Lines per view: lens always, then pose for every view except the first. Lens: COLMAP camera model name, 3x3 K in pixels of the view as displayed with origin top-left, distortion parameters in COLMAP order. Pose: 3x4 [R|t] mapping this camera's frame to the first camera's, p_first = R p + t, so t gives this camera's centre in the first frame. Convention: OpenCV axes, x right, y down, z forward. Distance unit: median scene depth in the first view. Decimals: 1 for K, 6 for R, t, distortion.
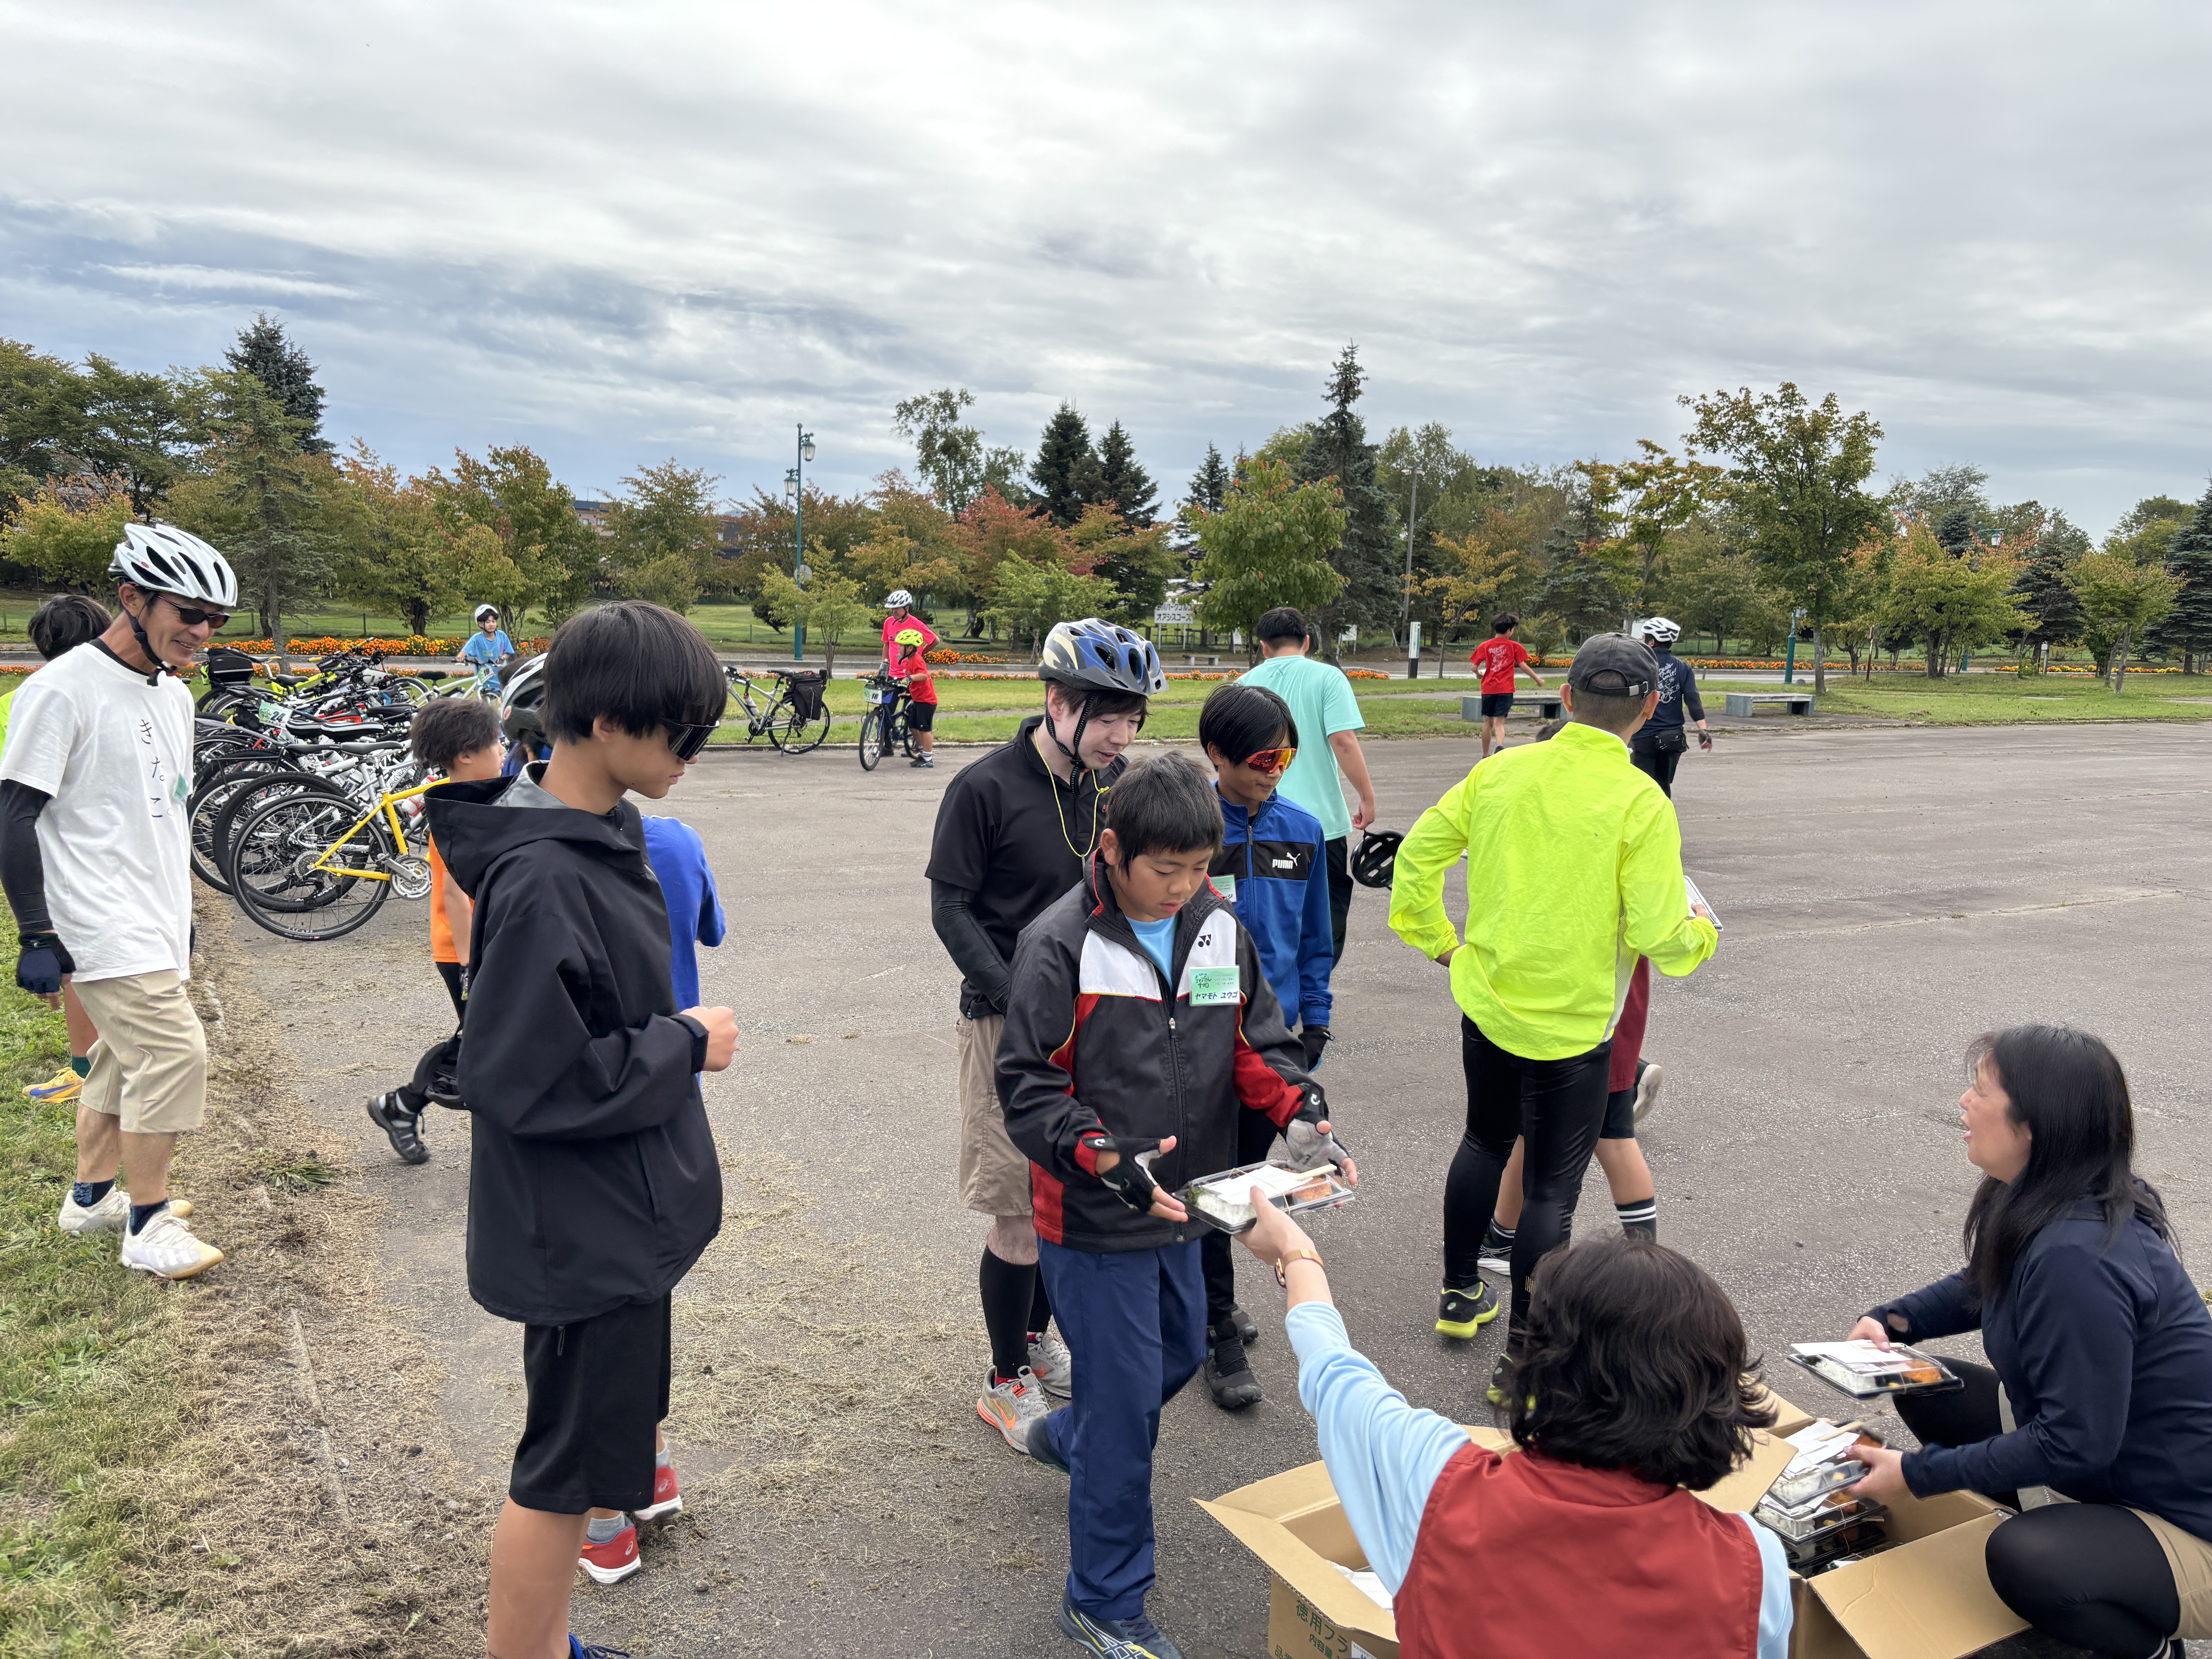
lens RADIAL K [[1673.1, 0, 1108.8], [0, 1673.1, 865.5], [0, 0, 1]] dist [0.050315, -0.070035]
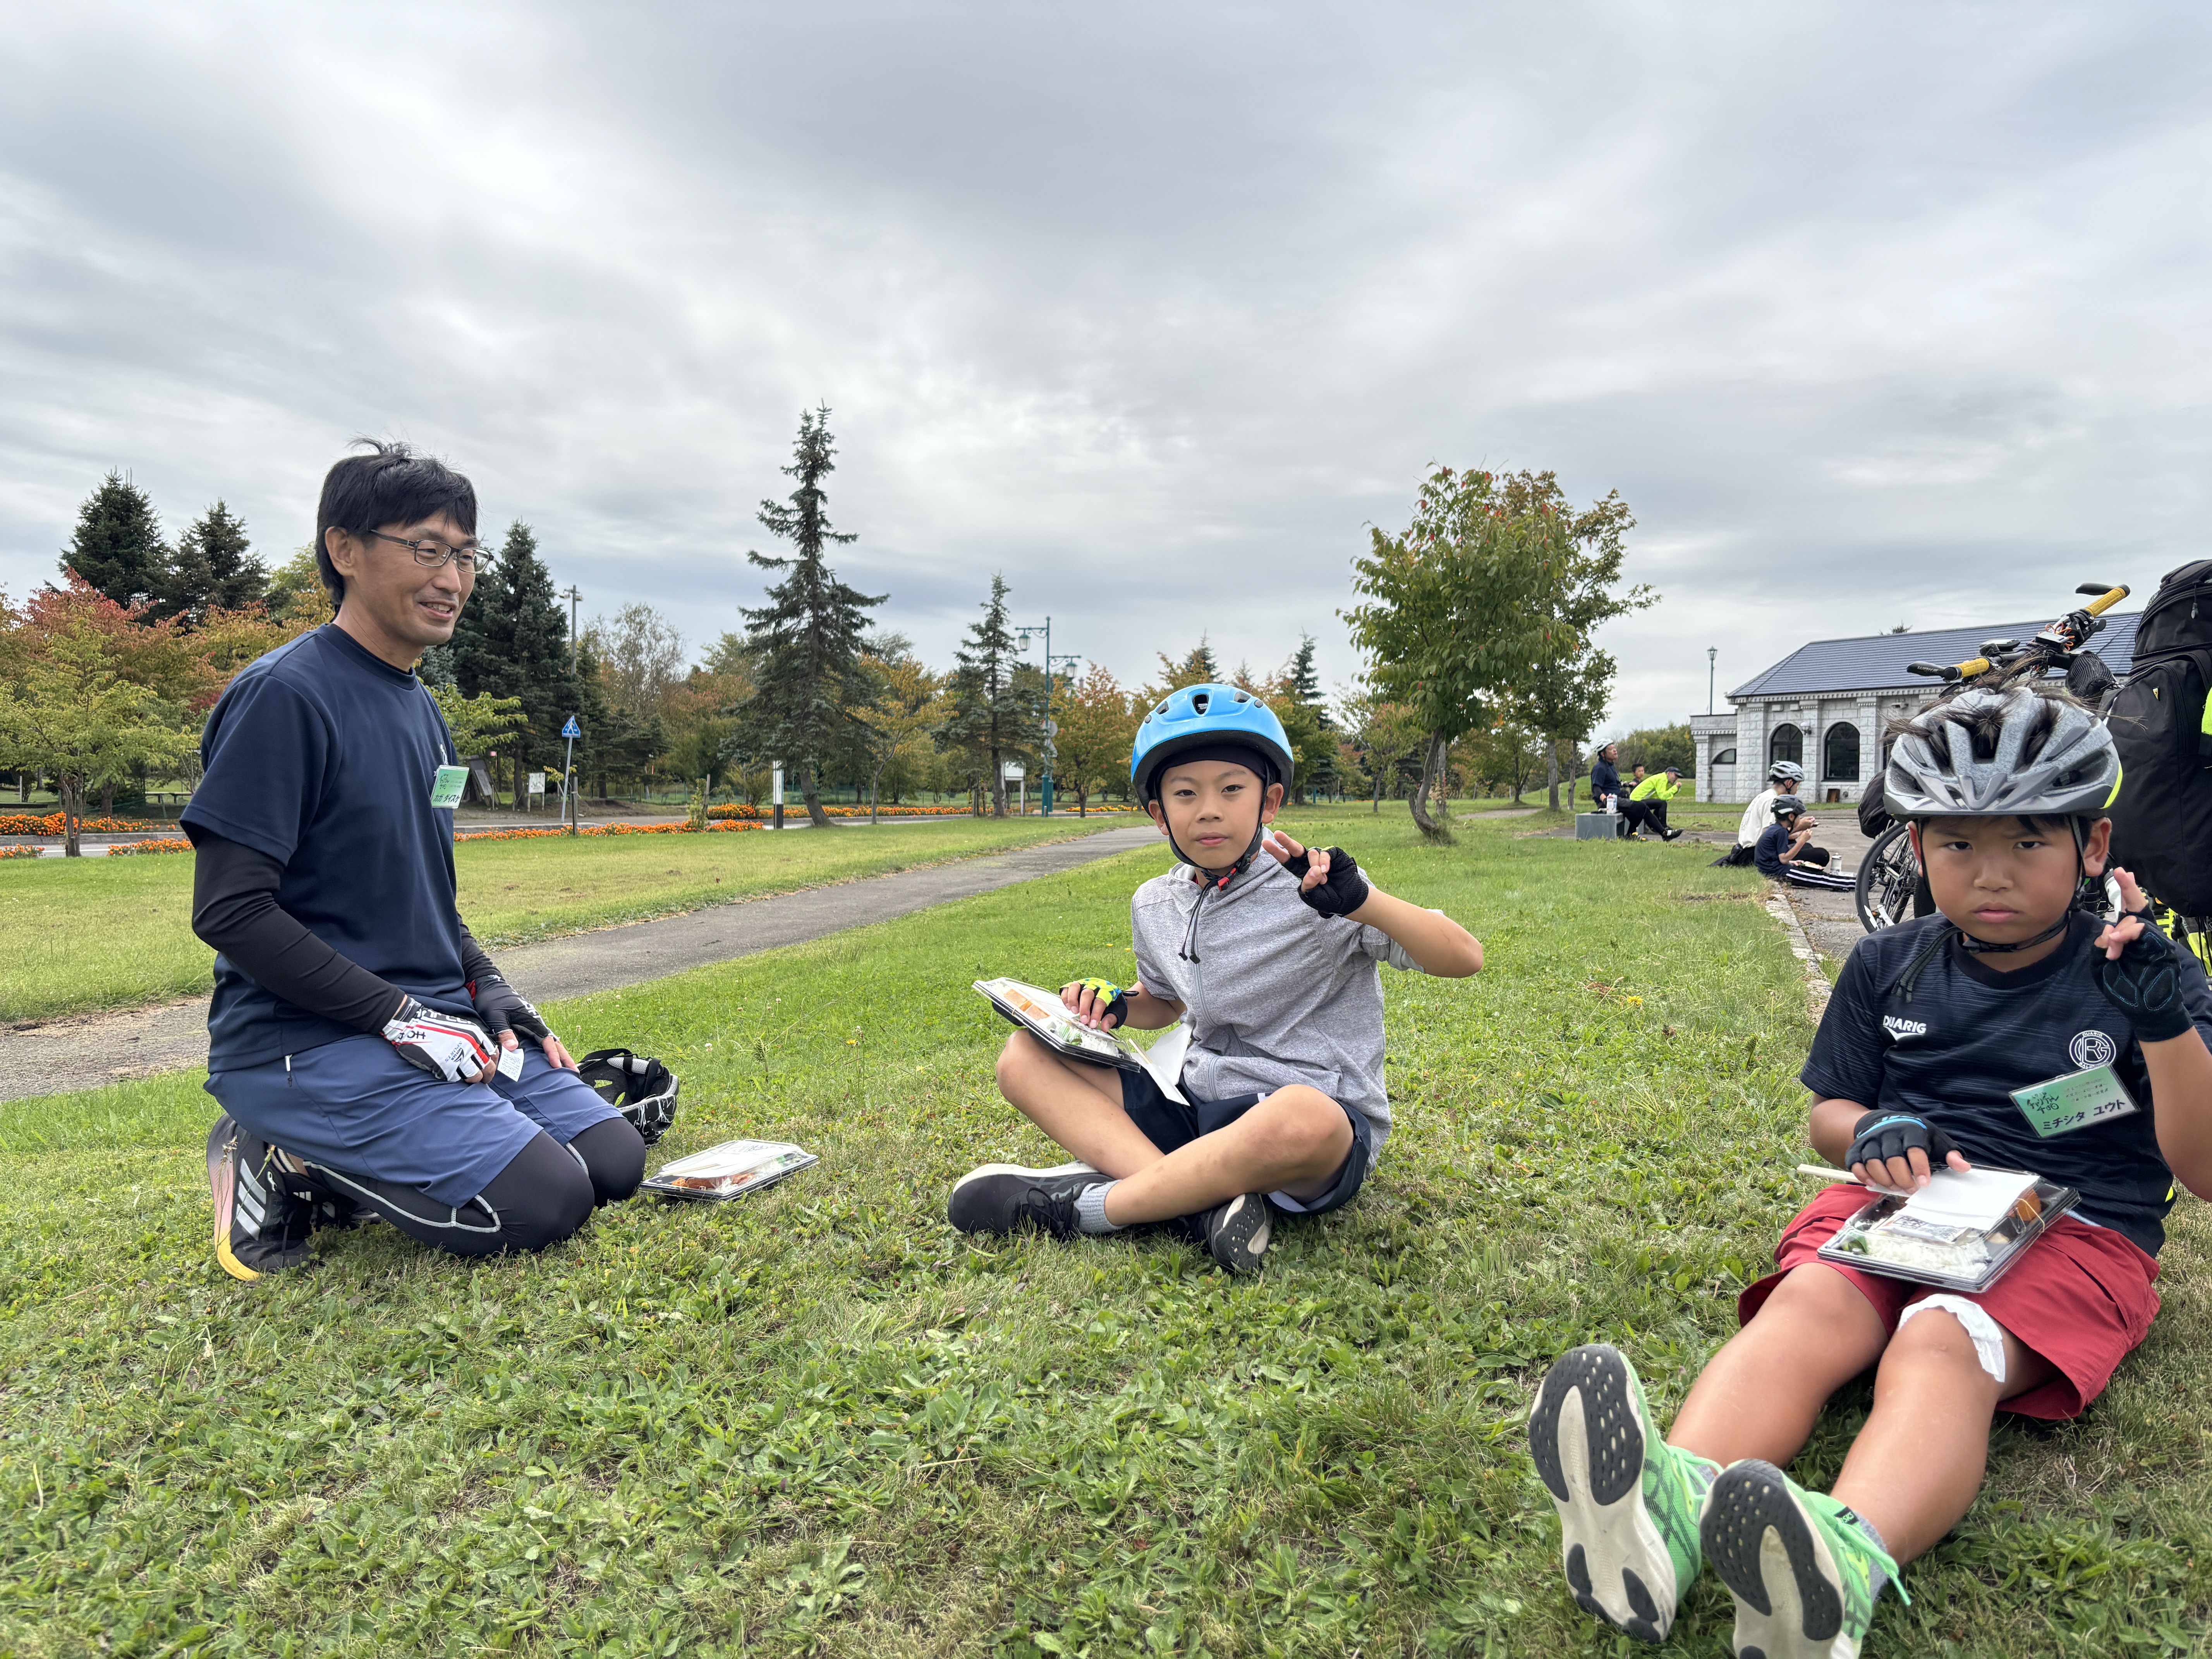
lens RADIAL K [[1673.1, 0, 1126.7], [0, 1673.1, 834.5], [0, 0, 1]] dist [0.050315, -0.070035]
pose [[0.780219, -0.041359, 0.624138, -0.145576], [0.111436, 0.991040, -0.073630, -0.020577], [-0.615500, 0.126999, 0.777837, 0.188896]]
